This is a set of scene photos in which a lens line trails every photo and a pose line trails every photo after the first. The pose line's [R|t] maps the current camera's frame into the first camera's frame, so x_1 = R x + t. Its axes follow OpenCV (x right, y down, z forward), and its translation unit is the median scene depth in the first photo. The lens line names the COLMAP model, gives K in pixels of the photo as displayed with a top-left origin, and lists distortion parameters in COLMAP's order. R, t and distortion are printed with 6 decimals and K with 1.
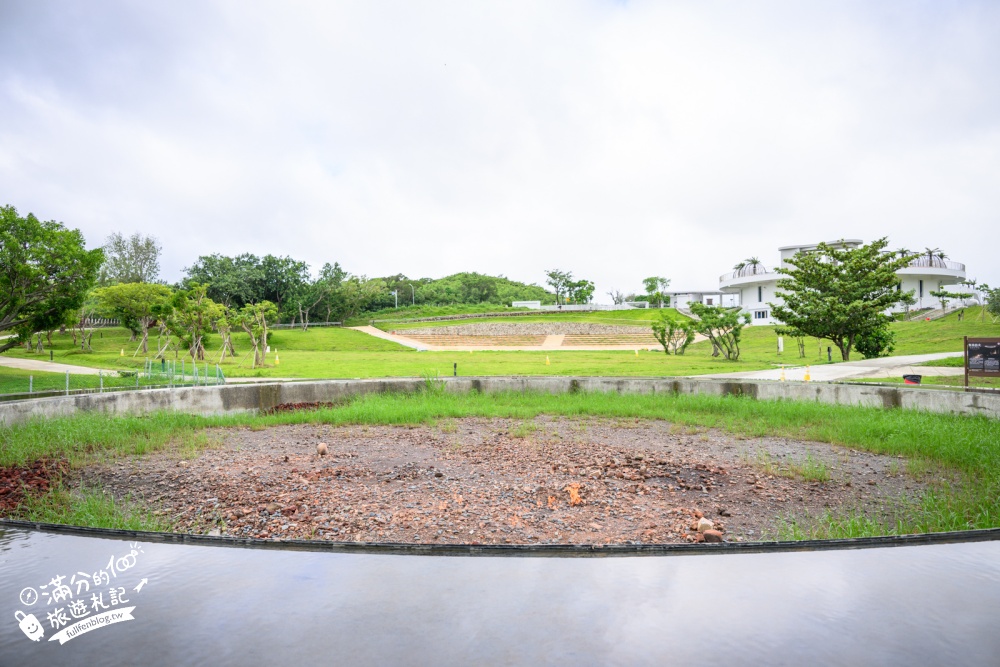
lens RADIAL K [[676.3, 0, 503.1], [0, 676.3, 332.7], [0, 0, 1]] dist [0.000500, 0.000711]
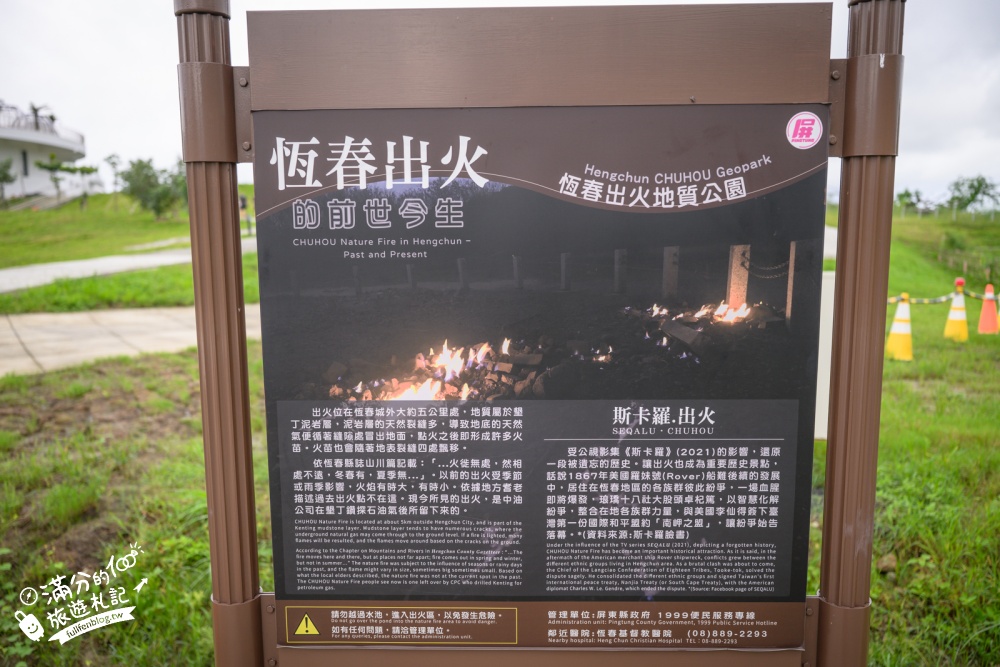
lens RADIAL K [[833.3, 0, 499.8], [0, 833.3, 339.2], [0, 0, 1]] dist [0.002560, -0.006877]
pose [[0.494083, -0.106700, 0.862842, 0.304751], [0.000195, 0.992454, 0.122615, 0.011301], [-0.869415, -0.060414, 0.490376, 0.453282]]
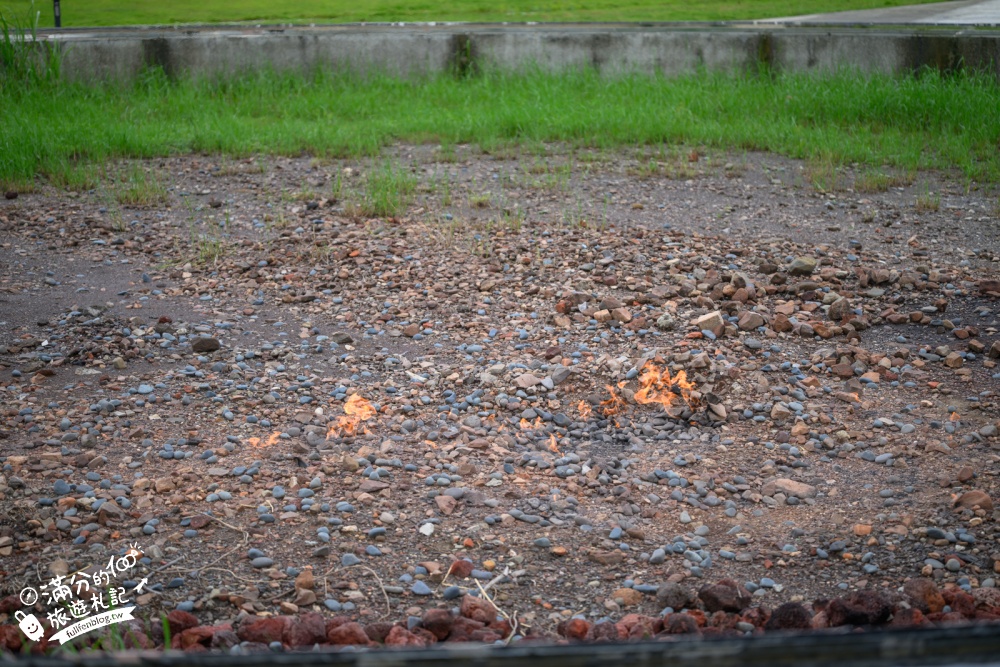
lens RADIAL K [[1984.0, 0, 508.5], [0, 1984.0, 333.7], [0, 0, 1]] dist [0.010029, 0.000000]
pose [[0.983501, -0.039643, 0.176508, -0.025283], [0.000626, 0.976434, 0.215814, 0.002029], [-0.180904, -0.212143, 0.960348, 0.022220]]
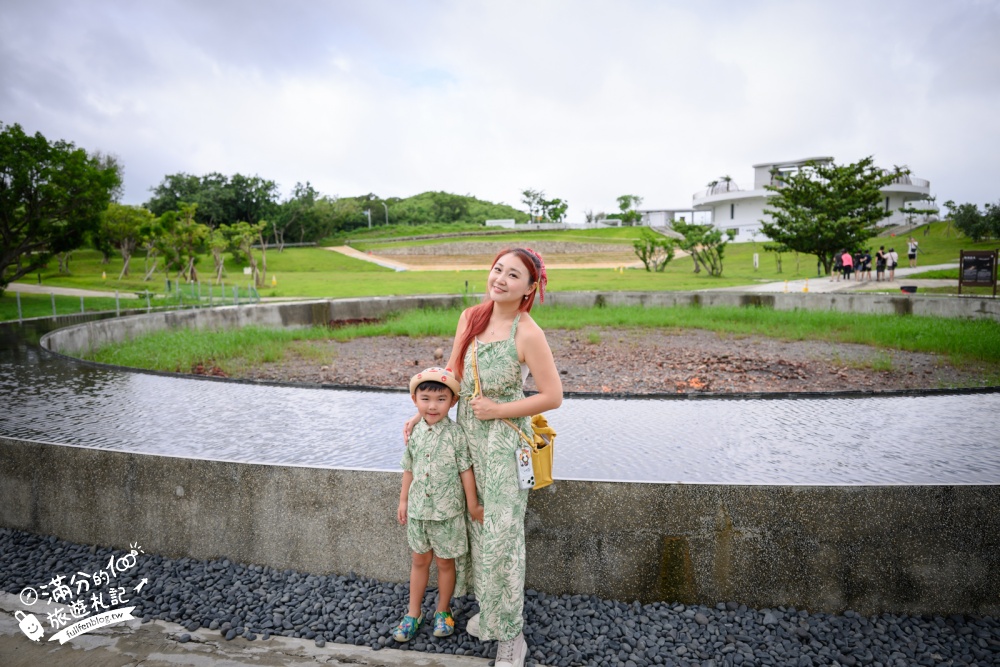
lens RADIAL K [[676.3, 0, 502.2], [0, 676.3, 334.3], [0, 0, 1]] dist [0.000500, 0.000711]
pose [[0.998524, -0.015303, 0.052118, -0.055098], [0.008919, 0.992662, 0.120592, 0.001217], [-0.053581, -0.119949, 0.991333, -0.027666]]
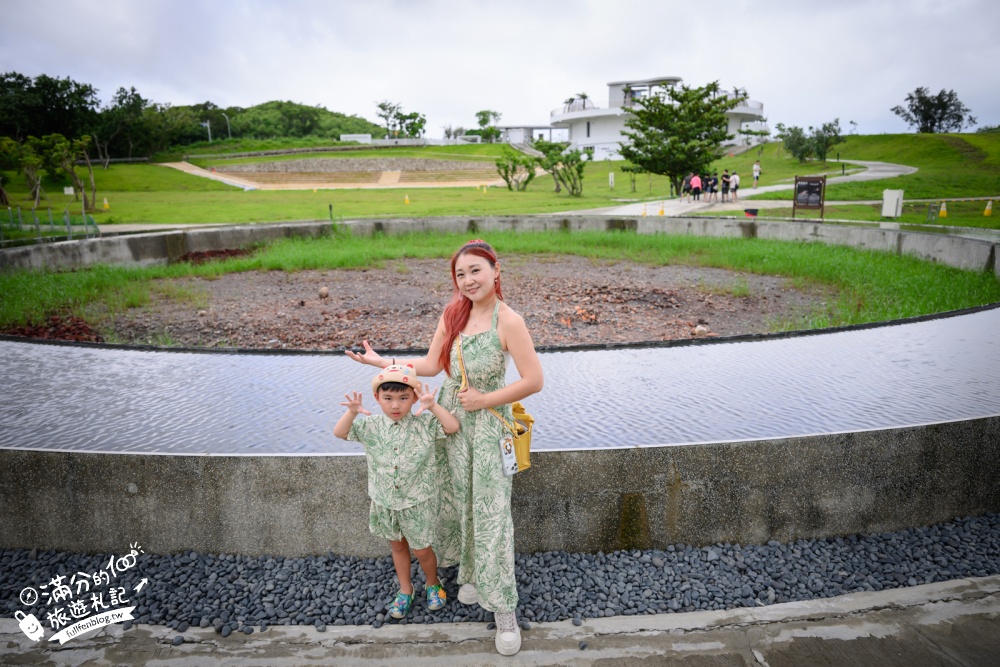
lens RADIAL K [[676.3, 0, 504.2], [0, 676.3, 333.8], [0, 0, 1]] dist [0.000500, 0.000711]
pose [[0.965745, -0.066550, 0.250816, -0.066077], [0.004603, 0.970796, 0.239864, -0.005872], [-0.259454, -0.230493, 0.937847, -0.027395]]
